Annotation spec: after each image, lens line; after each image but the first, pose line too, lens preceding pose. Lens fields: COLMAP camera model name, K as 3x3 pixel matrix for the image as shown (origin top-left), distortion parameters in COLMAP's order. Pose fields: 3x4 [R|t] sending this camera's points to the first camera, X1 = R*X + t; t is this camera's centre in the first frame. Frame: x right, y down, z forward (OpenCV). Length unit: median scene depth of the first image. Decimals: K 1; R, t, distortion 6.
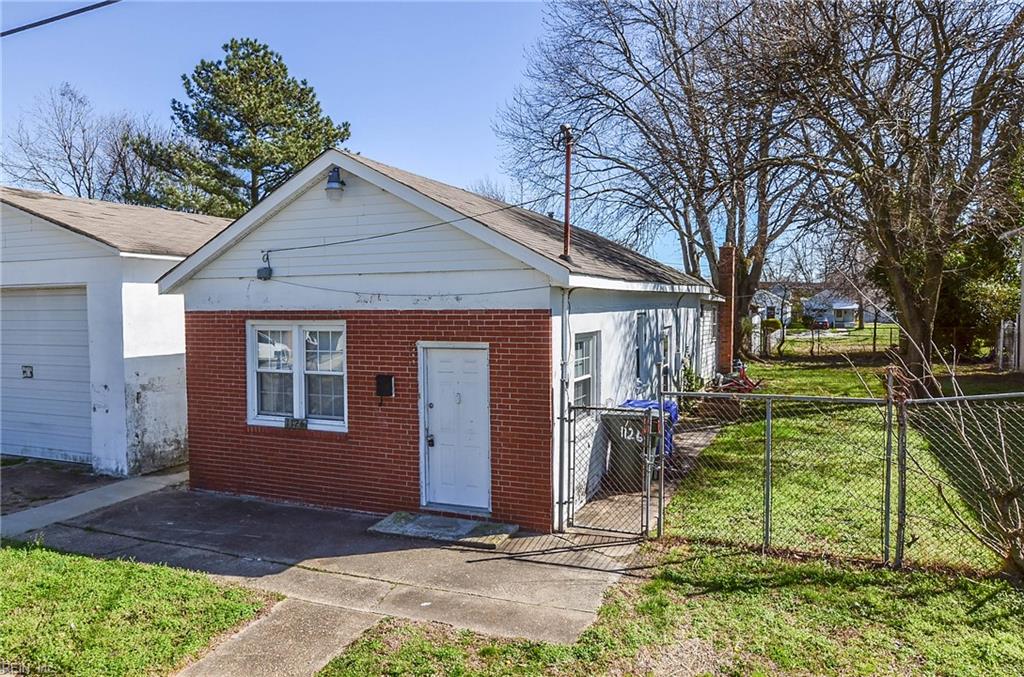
lens RADIAL K [[676.2, 0, 506.7], [0, 676.2, 337.3], [0, 0, 1]] dist [-0.008333, -0.001212]
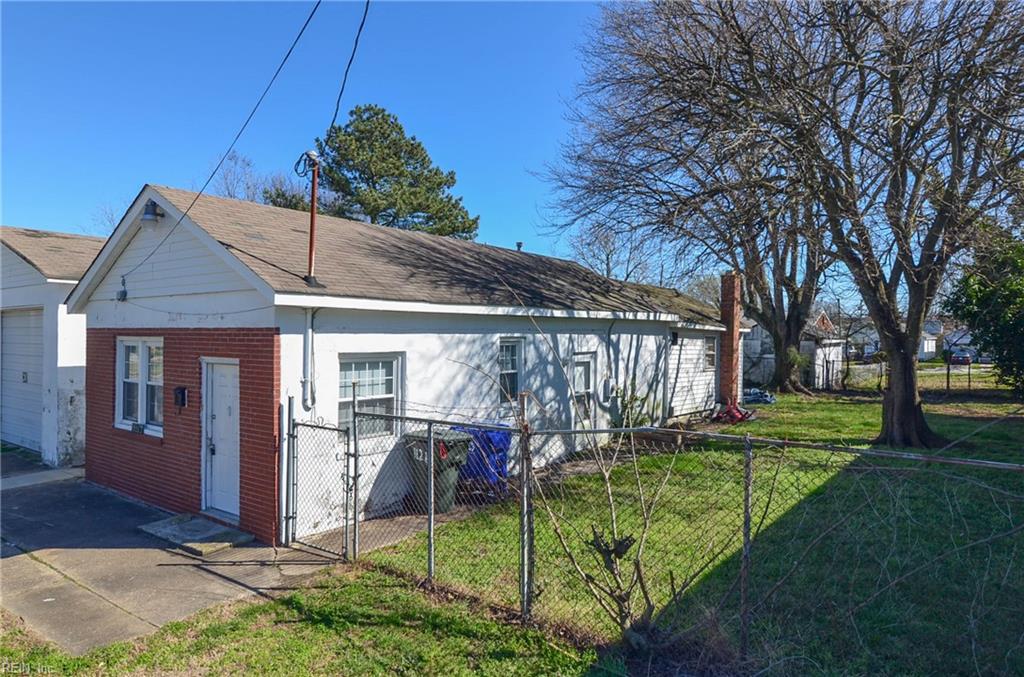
lens RADIAL K [[616.7, 0, 512.0], [0, 616.7, 338.5], [0, 0, 1]] dist [-0.003525, 0.001652]
pose [[0.972093, 0.014959, -0.234118, 0.581524], [-0.024605, 0.998962, -0.038336, 0.002326], [0.233302, 0.043027, 0.971452, 0.150895]]
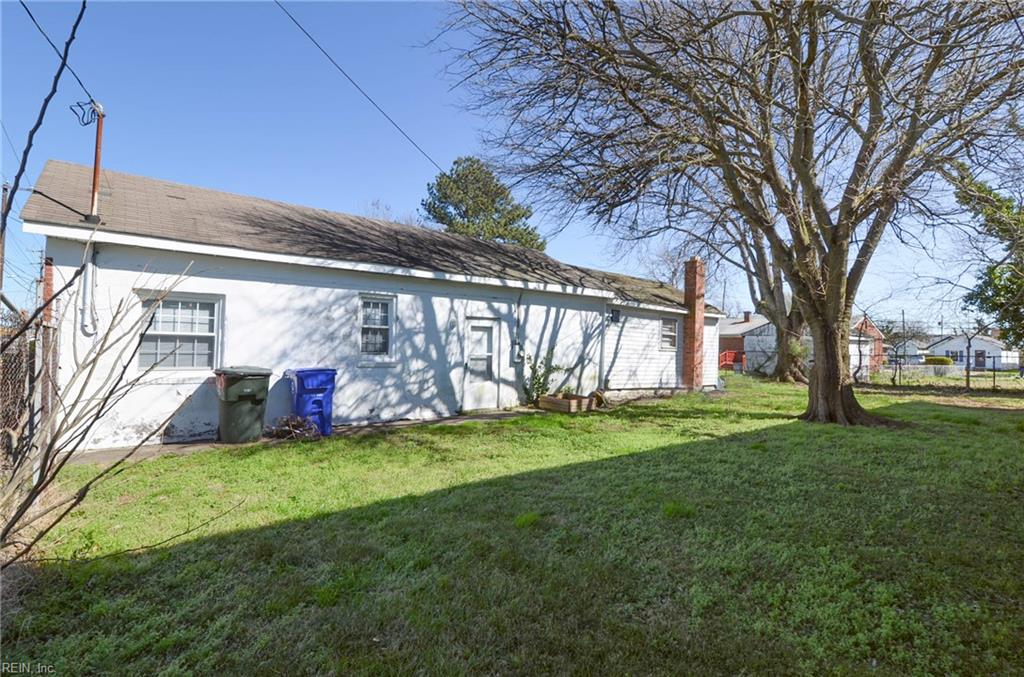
lens RADIAL K [[476.2, 0, 512.0], [0, 476.2, 338.5], [0, 0, 1]] dist [0.000421, 0.000114]
pose [[0.890292, 0.018719, -0.455005, 1.045176], [-0.048235, 0.997410, -0.053347, 0.092788], [0.452828, 0.069442, 0.888890, 0.588545]]
